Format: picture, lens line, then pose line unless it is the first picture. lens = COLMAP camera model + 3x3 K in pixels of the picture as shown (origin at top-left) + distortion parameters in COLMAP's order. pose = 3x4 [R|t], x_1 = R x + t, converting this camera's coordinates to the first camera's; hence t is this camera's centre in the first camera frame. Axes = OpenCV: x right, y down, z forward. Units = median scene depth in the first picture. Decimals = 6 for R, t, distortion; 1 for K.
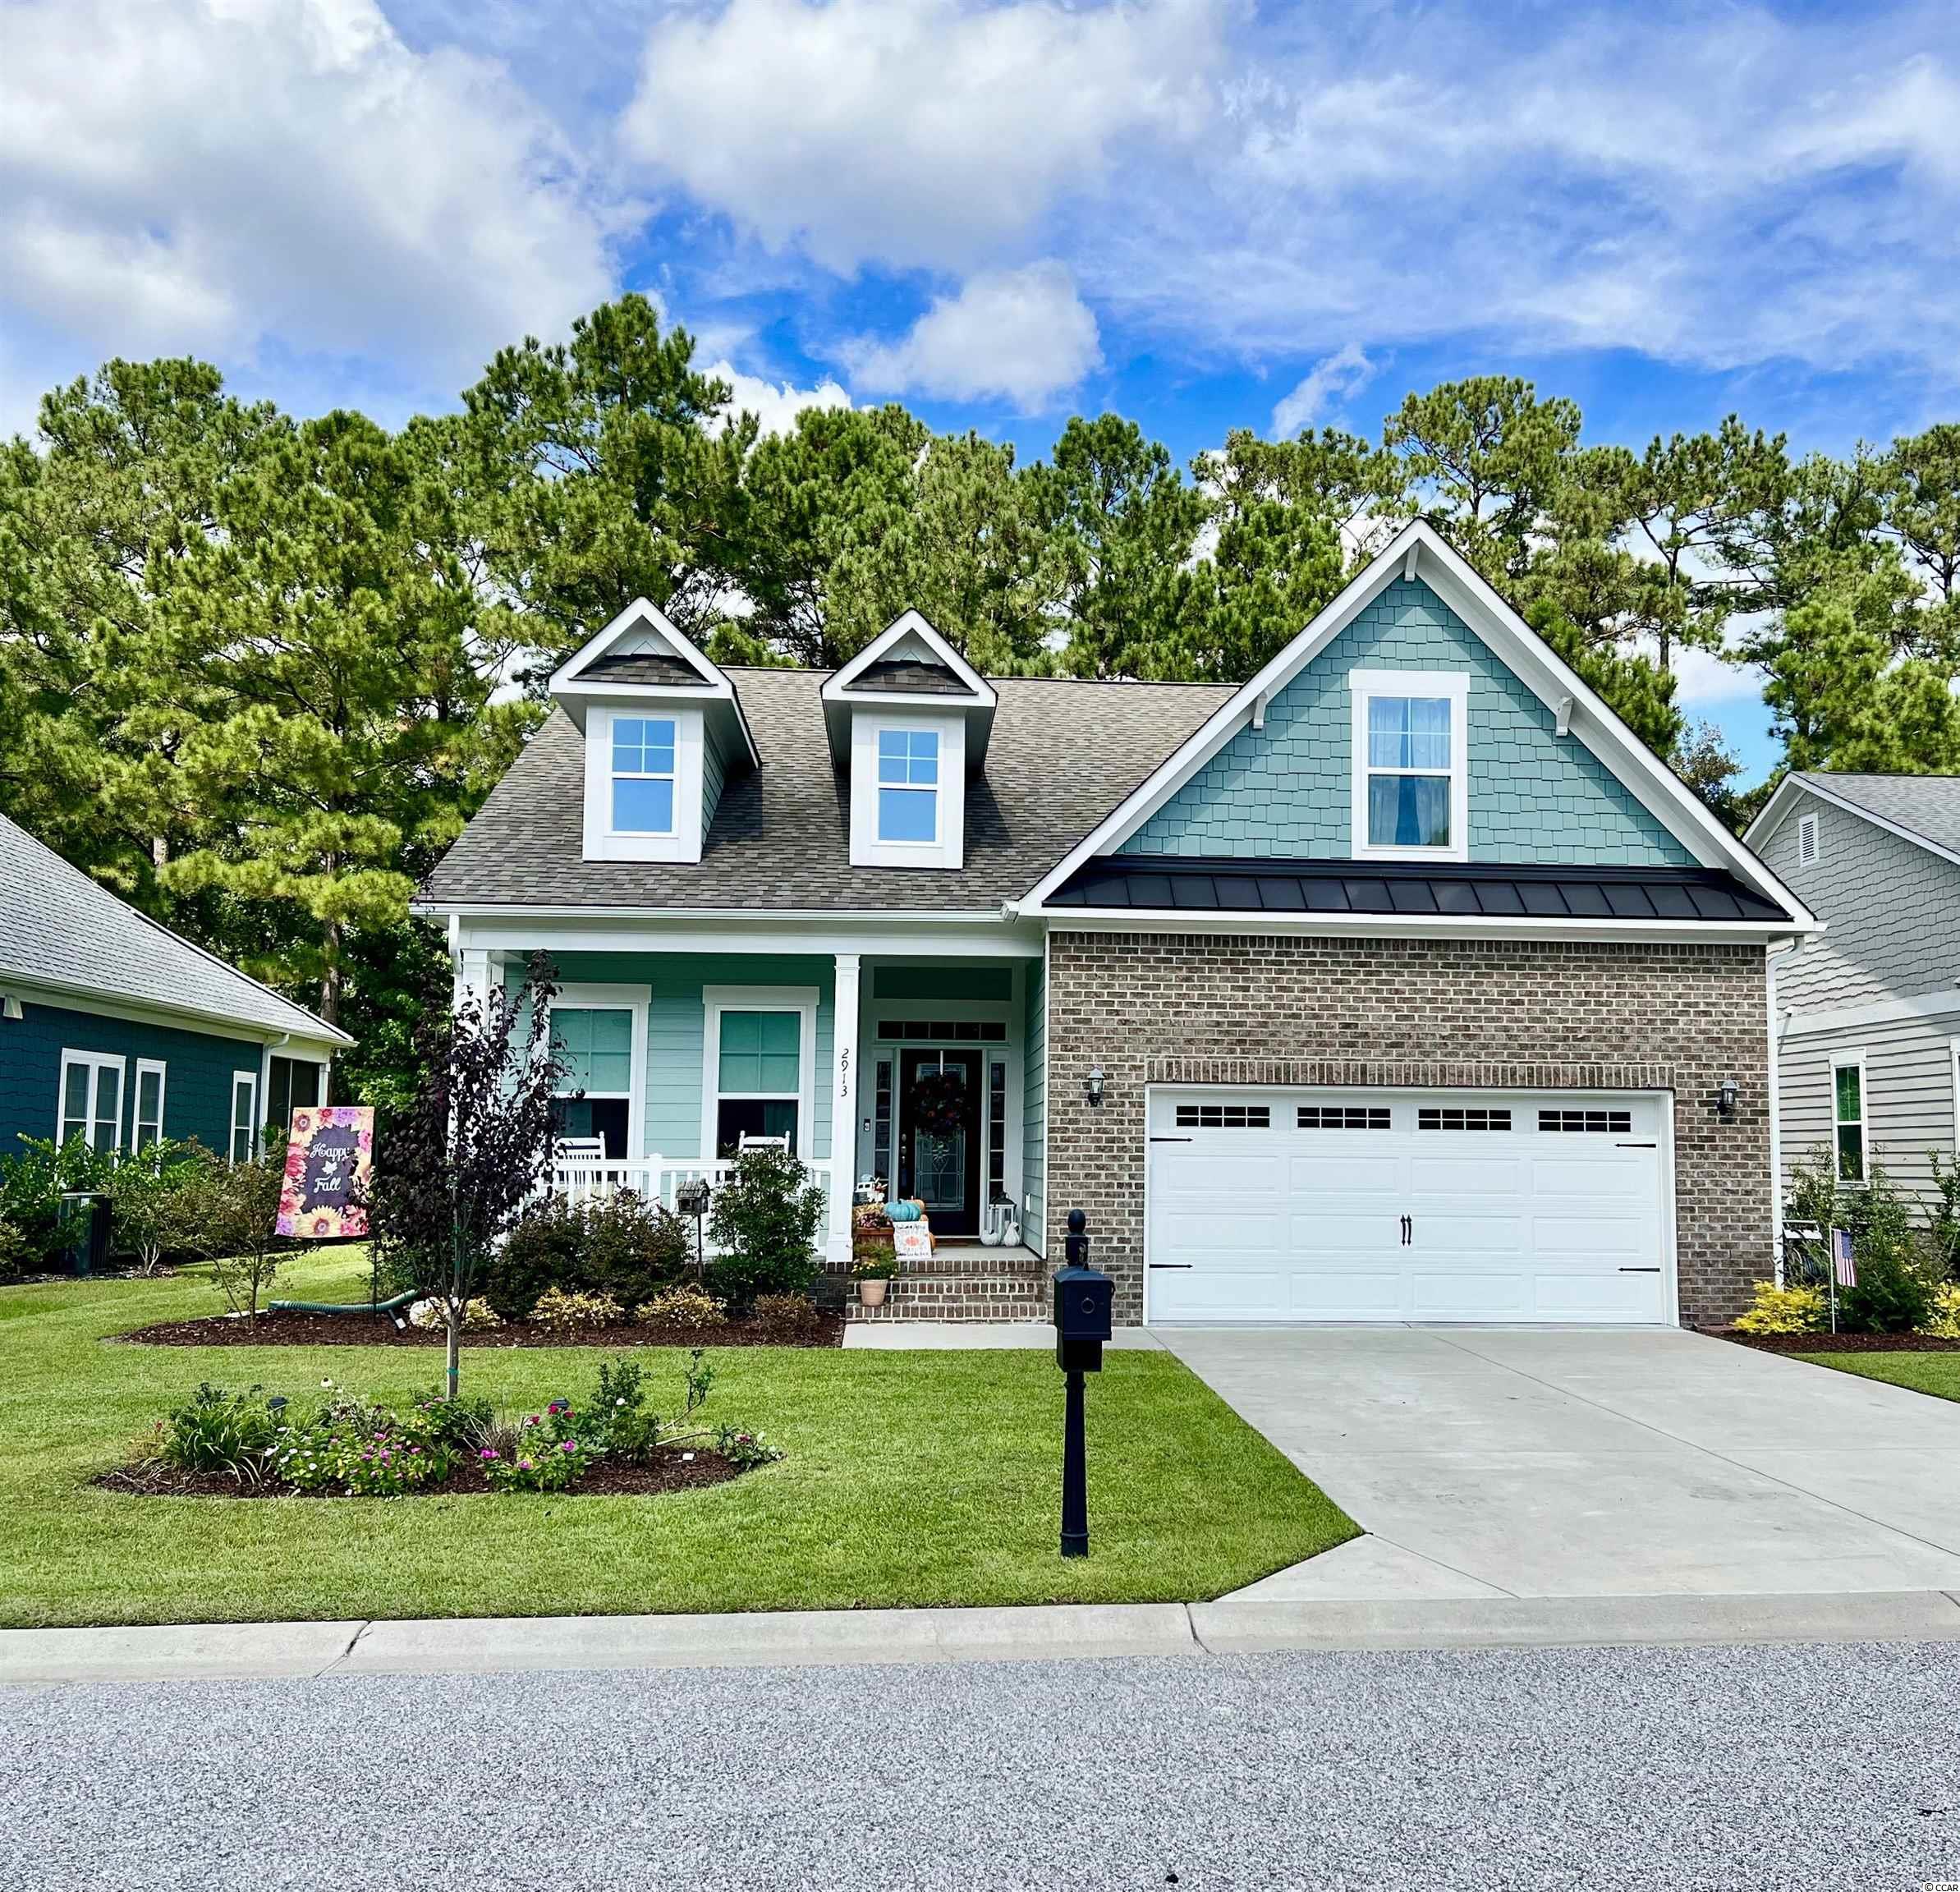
lens RADIAL K [[1966.4, 0, 1105.5], [0, 1966.4, 955.2], [0, 0, 1]] dist [0.186958, -0.650090]
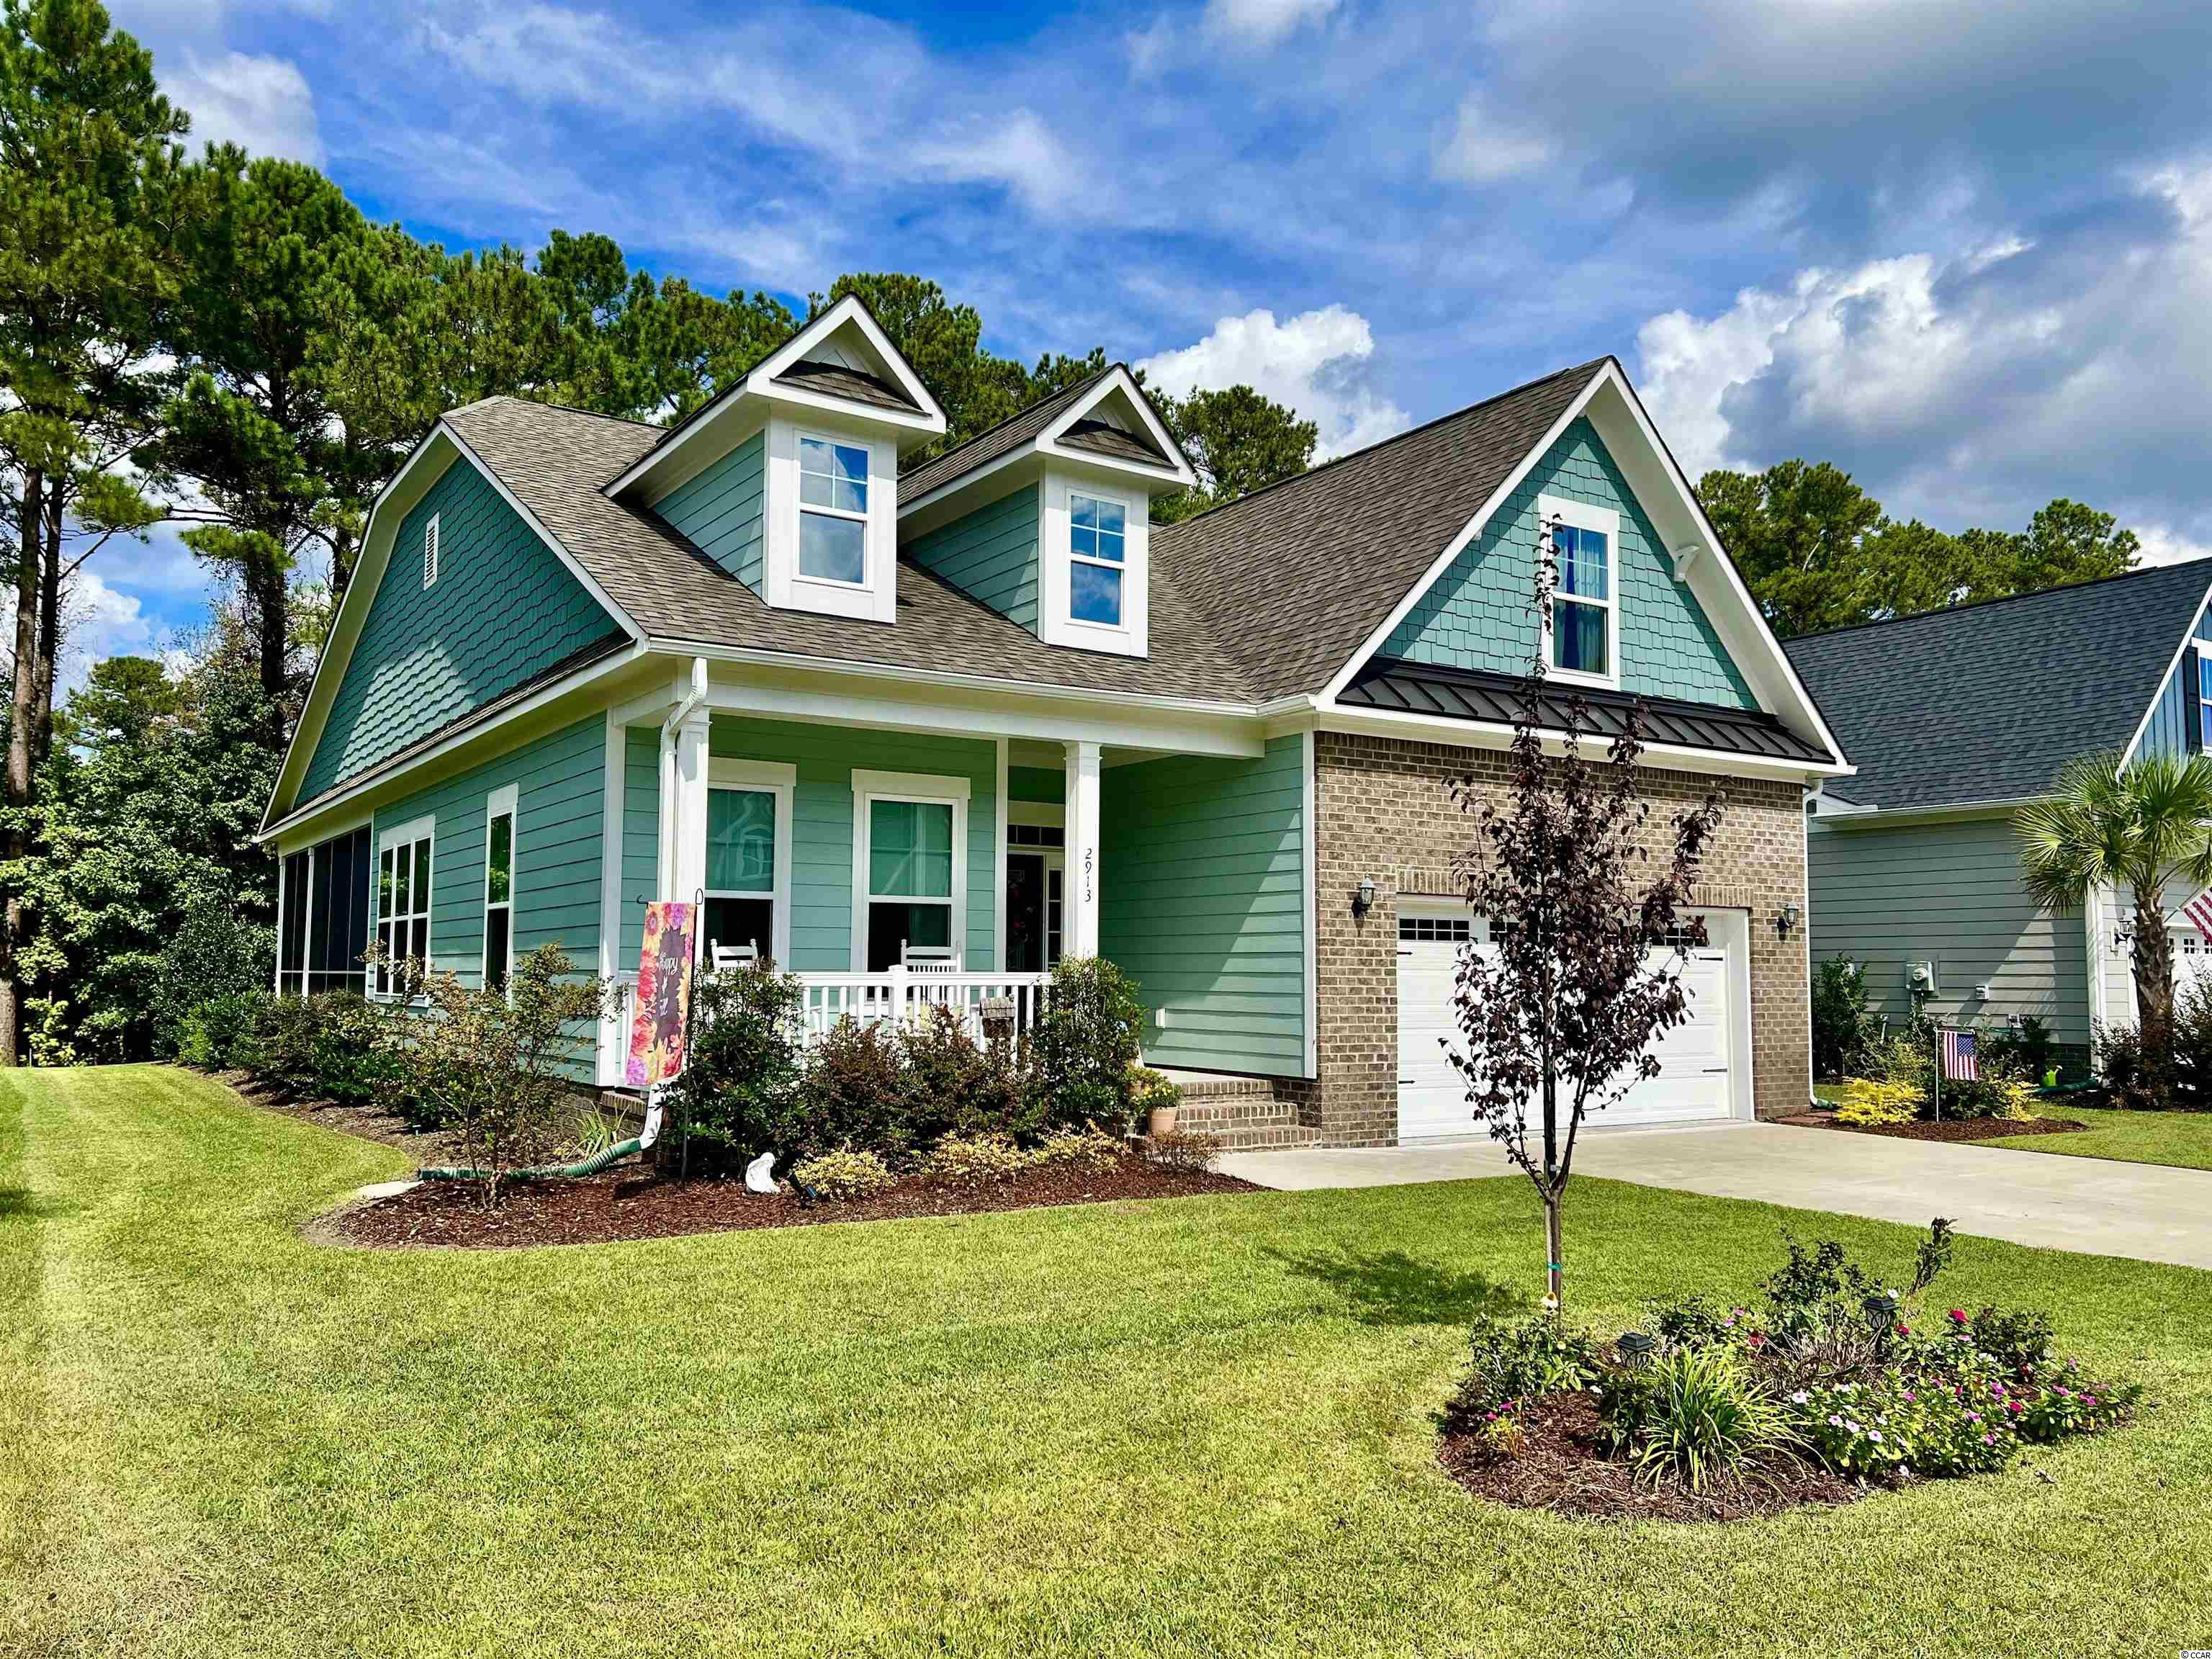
lens RADIAL K [[1642.2, 0, 1143.2], [0, 1642.2, 829.1], [0, 0, 1]] dist [0.123333, -0.155883]
pose [[0.881172, 0.038617, 0.471217, -0.457744], [-0.048176, 0.998805, 0.008235, 0.031574], [-0.470336, -0.029958, 0.881979, 0.338484]]
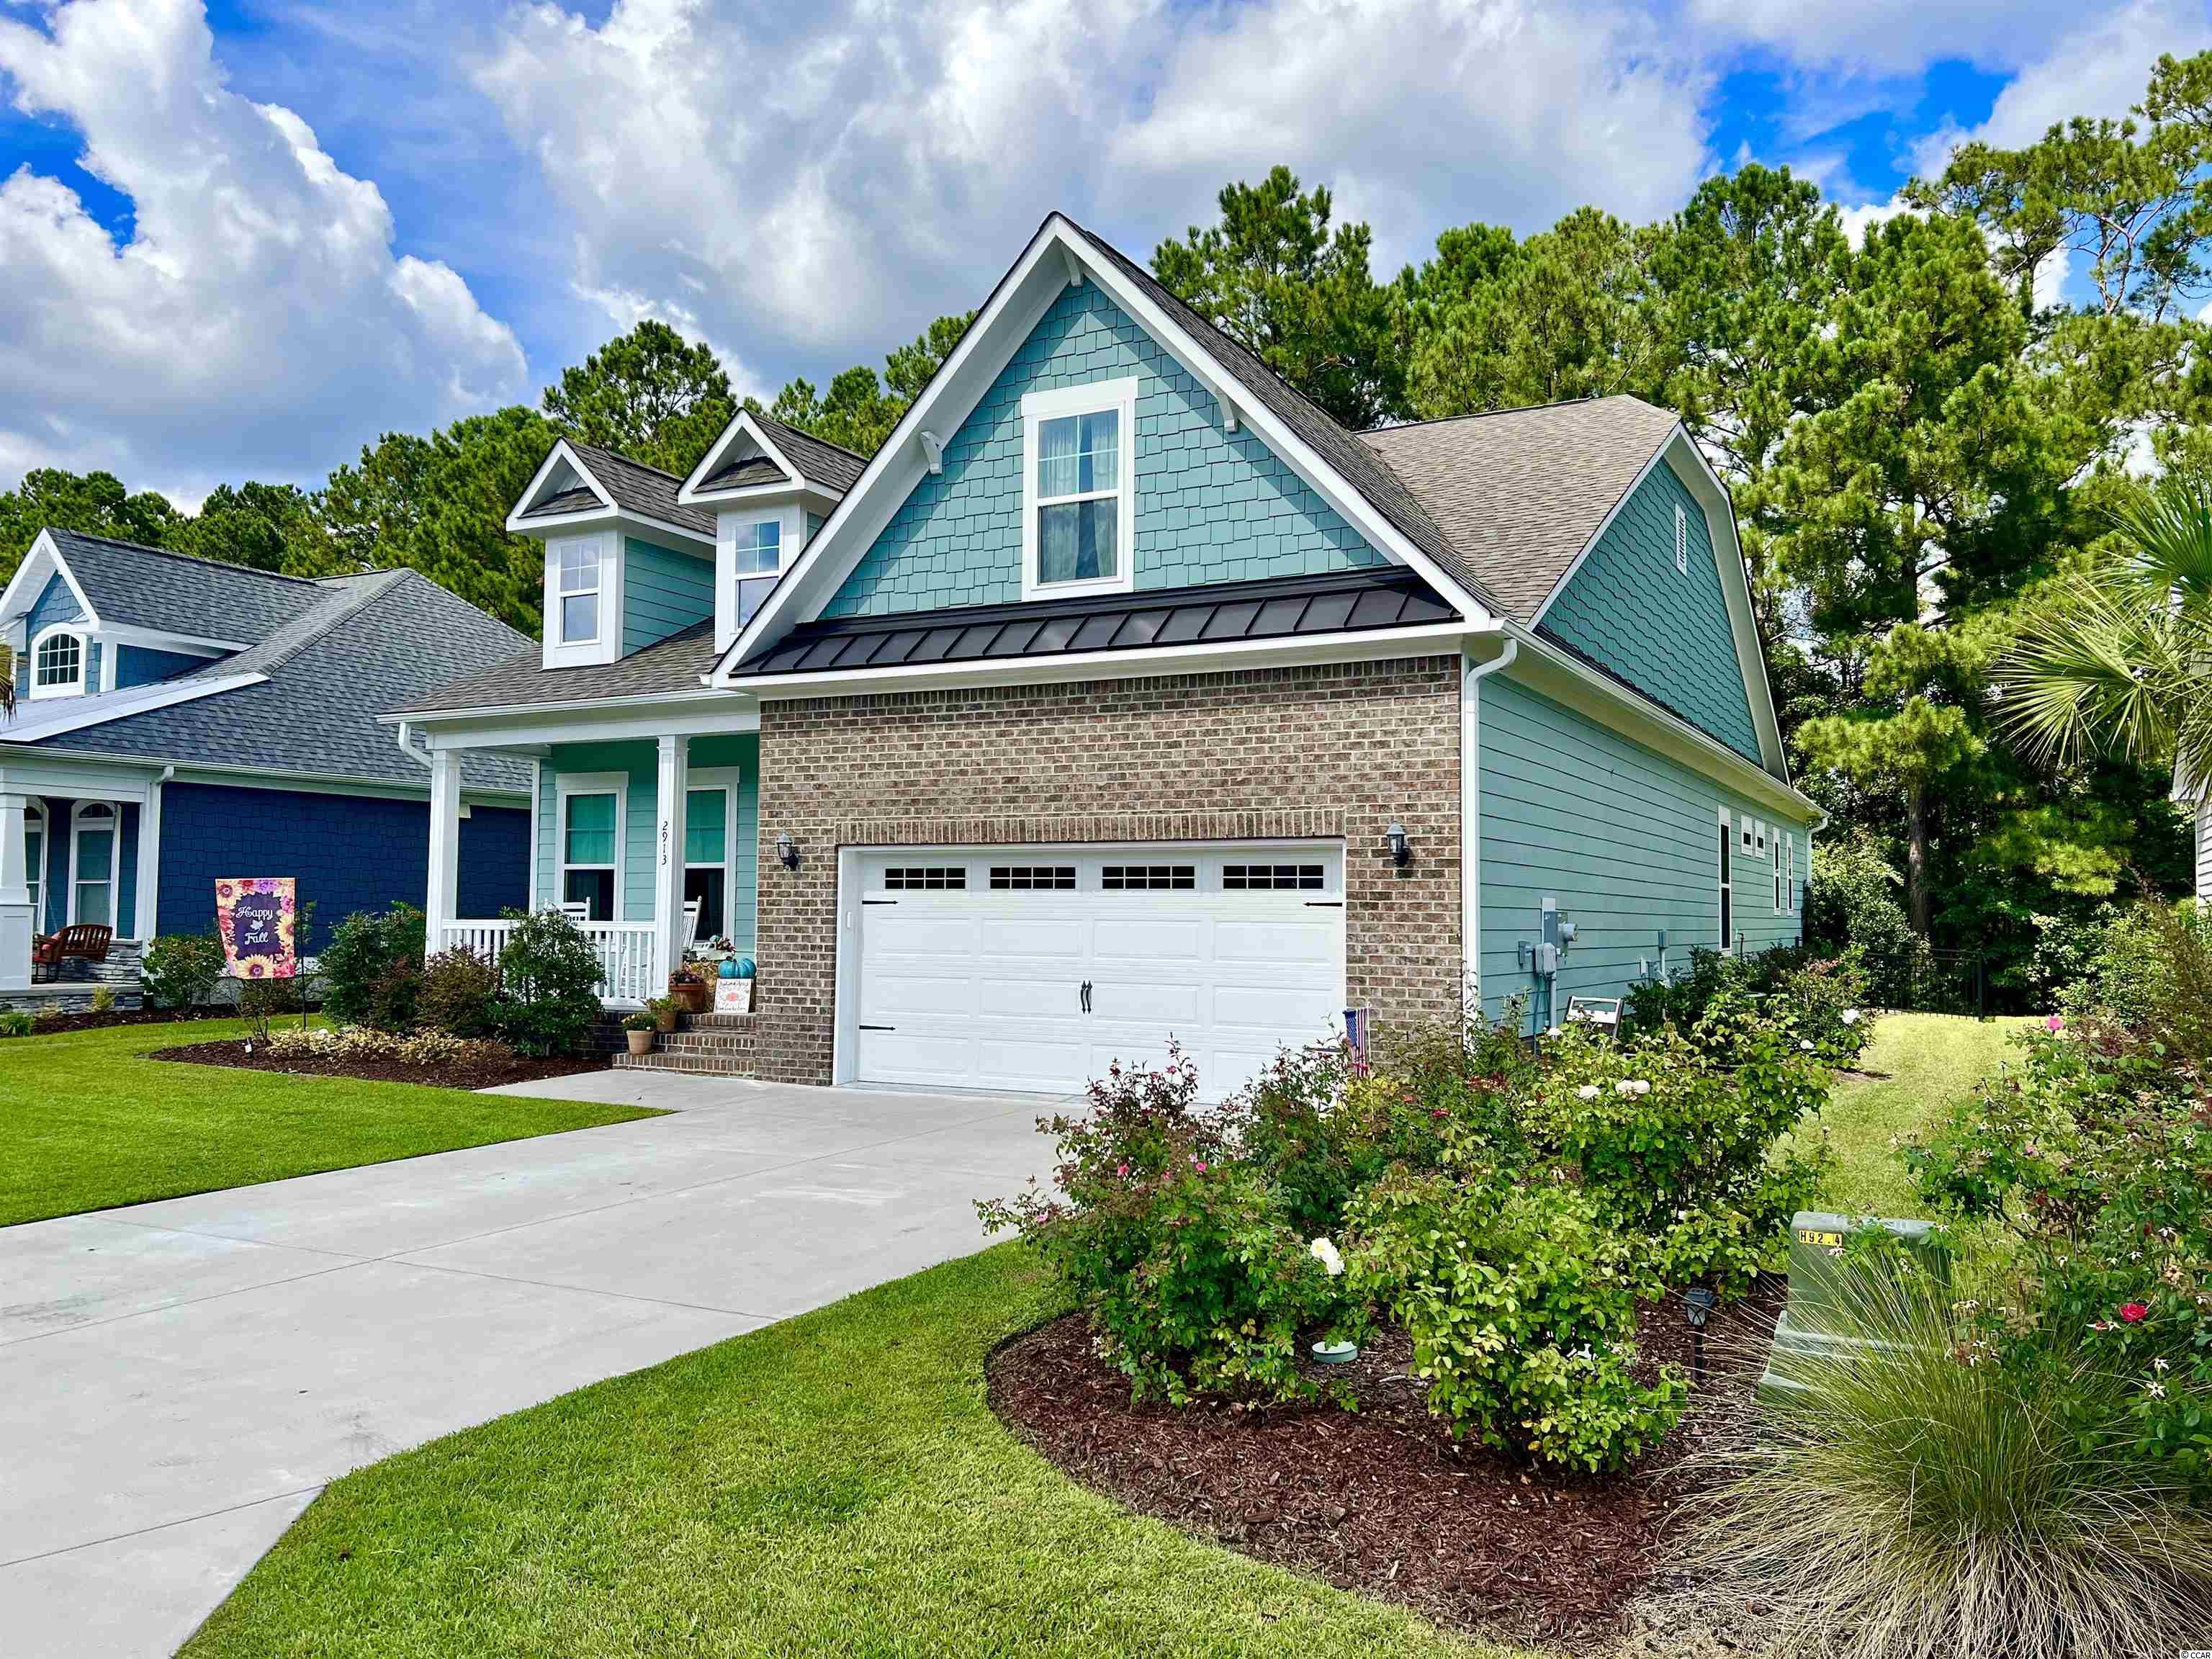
lens RADIAL K [[1642.2, 0, 1143.2], [0, 1642.2, 829.1], [0, 0, 1]] dist [0.123333, -0.155883]
pose [[0.830673, -0.029480, -0.555980, 0.601560], [0.055909, 0.997966, 0.030616, 0.038165], [0.553947, -0.056517, 0.830632, 0.379120]]
